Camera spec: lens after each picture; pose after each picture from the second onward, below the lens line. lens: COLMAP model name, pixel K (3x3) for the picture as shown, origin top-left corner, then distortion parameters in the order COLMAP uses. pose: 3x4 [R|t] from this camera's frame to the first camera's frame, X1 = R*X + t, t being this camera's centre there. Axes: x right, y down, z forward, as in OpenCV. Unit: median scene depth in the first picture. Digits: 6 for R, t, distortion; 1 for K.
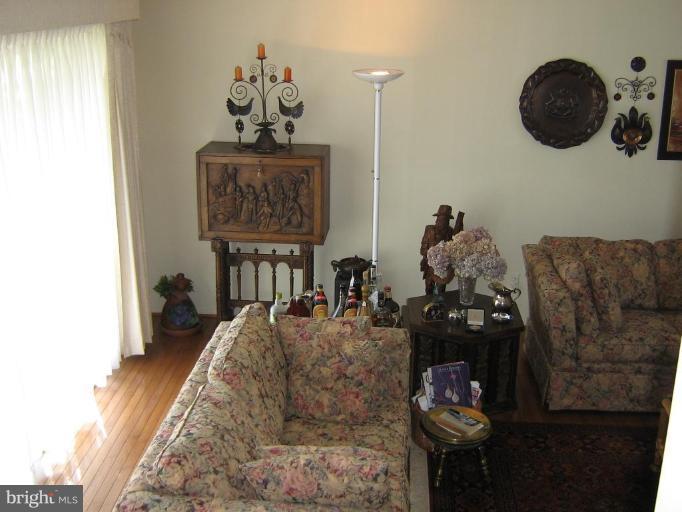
lens RADIAL K [[844.0, 0, 341.0], [0, 844.0, 256.0], [0, 0, 1]] dist [-0.103804, 0.039170]
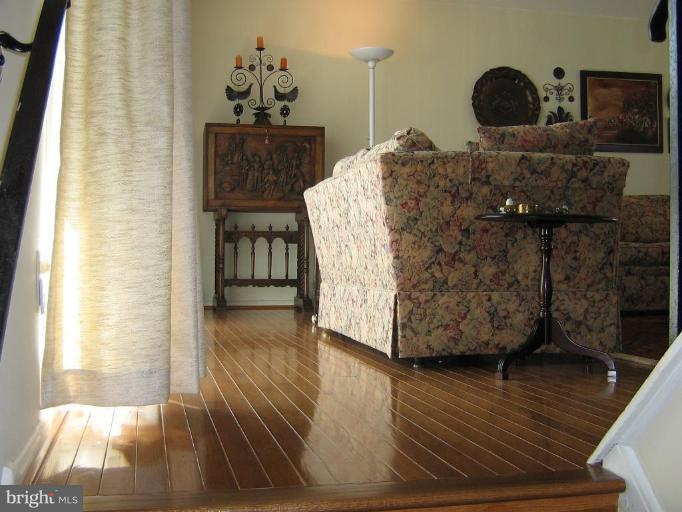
lens RADIAL K [[844.0, 0, 341.0], [0, 844.0, 256.0], [0, 0, 1]] dist [-0.103804, 0.039170]
pose [[0.960294, -0.008763, 0.278853, -0.300572], [0.092797, 0.952630, -0.289630, 0.355611], [-0.263106, 0.304007, 0.915617, 0.029565]]
